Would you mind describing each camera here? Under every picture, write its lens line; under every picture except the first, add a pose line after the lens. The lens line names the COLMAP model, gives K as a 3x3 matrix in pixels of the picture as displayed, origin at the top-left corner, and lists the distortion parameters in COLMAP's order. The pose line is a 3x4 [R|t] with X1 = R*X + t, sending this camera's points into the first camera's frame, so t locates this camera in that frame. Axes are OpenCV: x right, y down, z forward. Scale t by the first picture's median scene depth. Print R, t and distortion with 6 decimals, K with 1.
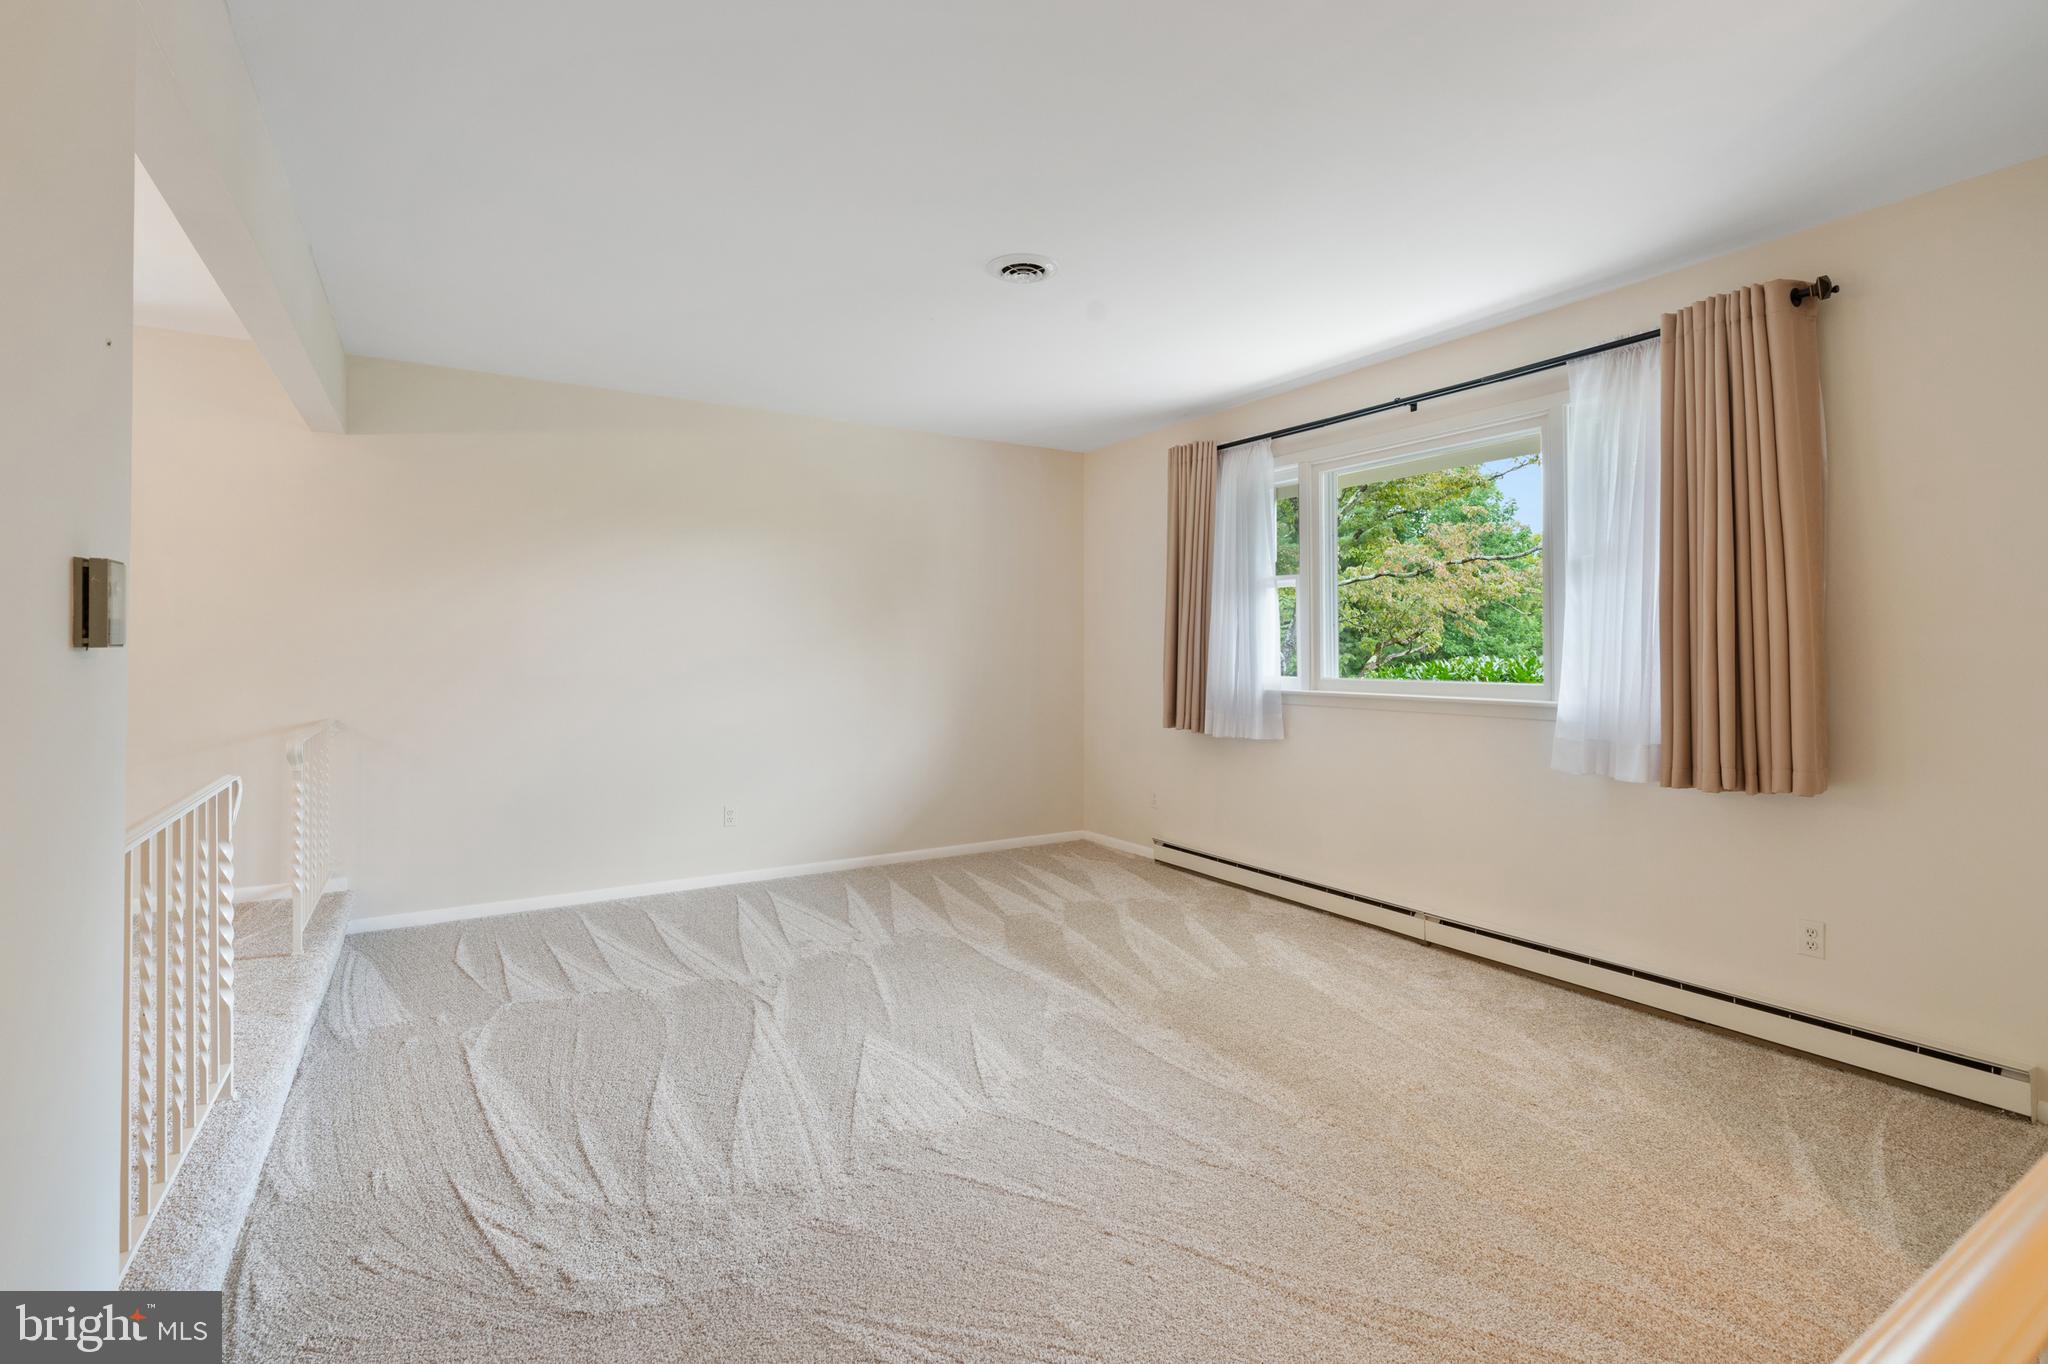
lens RADIAL K [[929.1, 0, 1037.6], [0, 929.1, 640.4], [0, 0, 1]] dist [-0.008630, 0.003284]
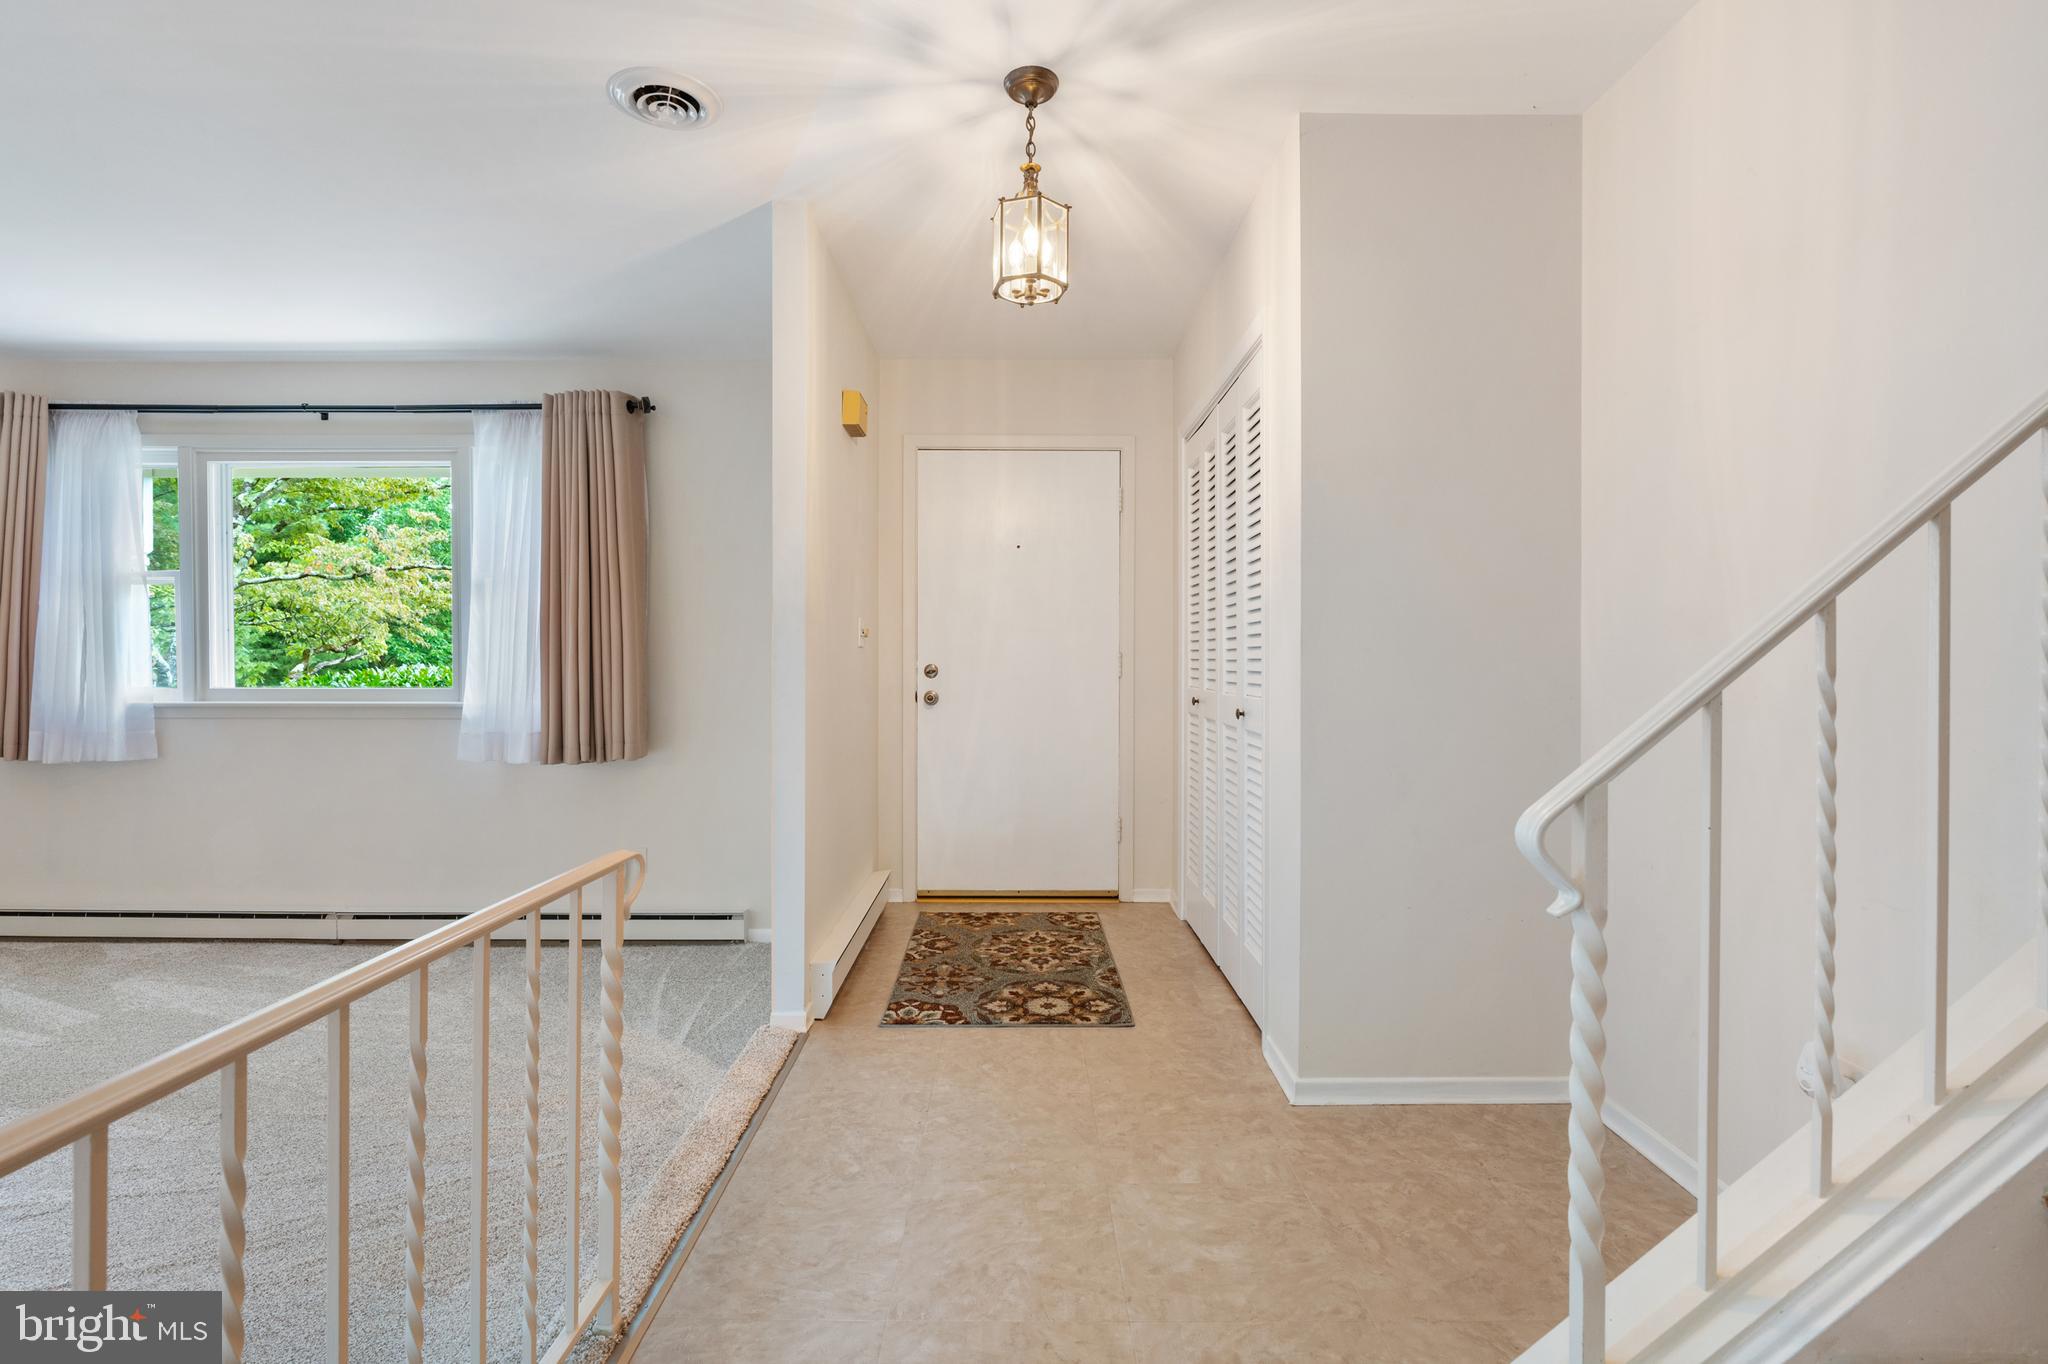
lens RADIAL K [[929.1, 0, 1022.4], [0, 929.1, 669.8], [0, 0, 1]] dist [-0.008630, 0.003284]
pose [[0.543153, -0.007828, 0.839597, -0.032974], [-0.011235, 0.999799, 0.016590, -0.001382], [-0.839558, -0.018444, 0.542957, -0.216337]]
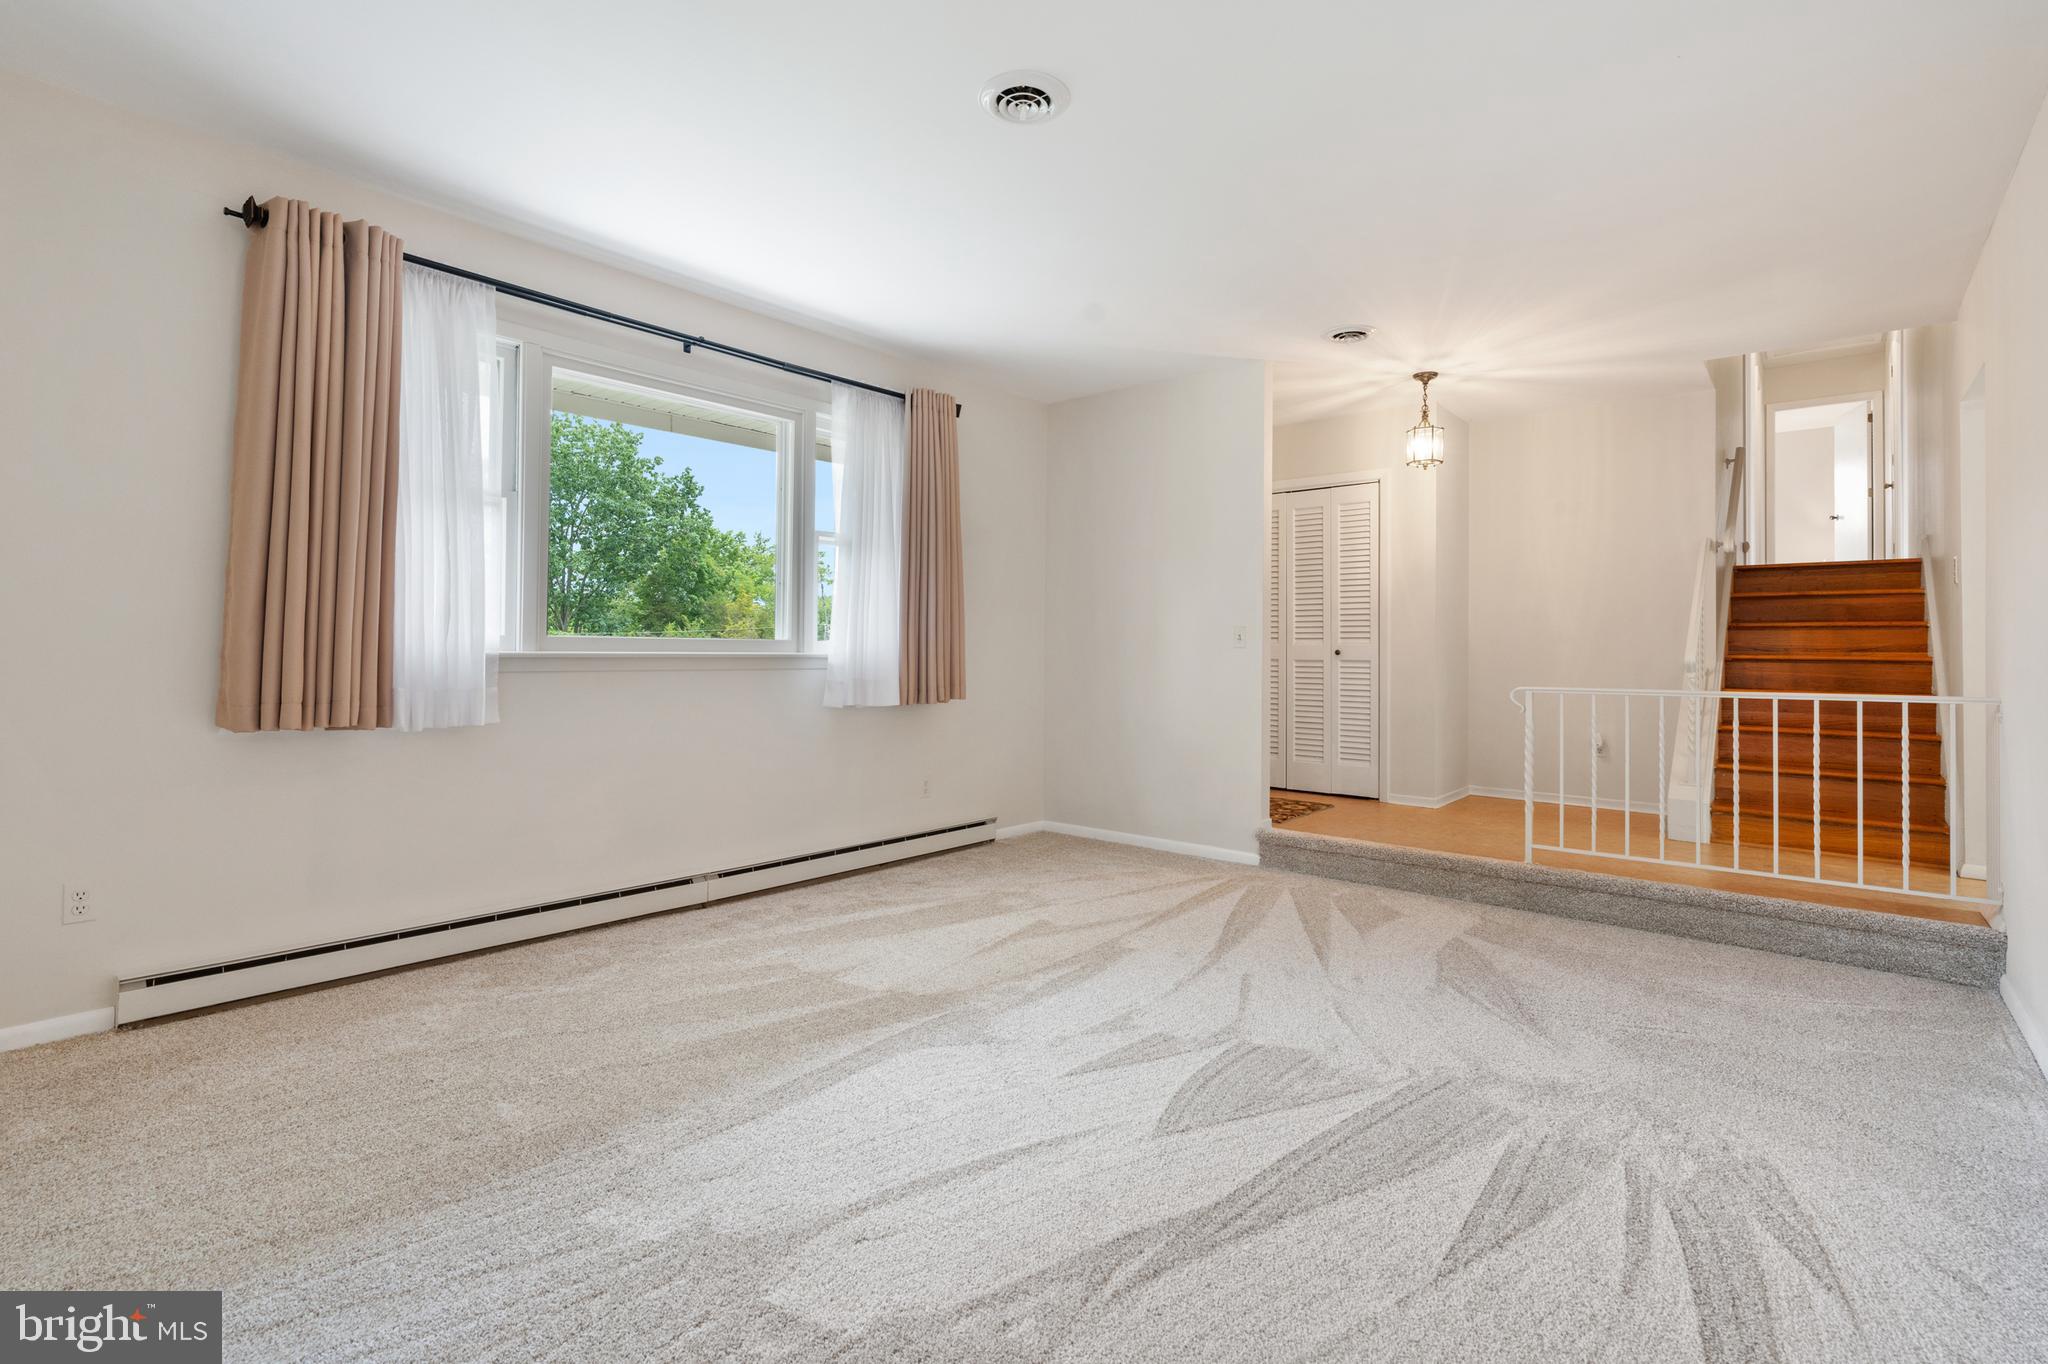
lens RADIAL K [[929.1, 0, 1007.3], [0, 929.1, 627.6], [0, 0, 1]] dist [-0.008630, 0.003284]
pose [[-0.272886, 0.019997, 0.961839, -0.685597], [-0.021743, 0.999400, -0.026947, 0.060969], [-0.961801, -0.028266, -0.272287, 1.082295]]
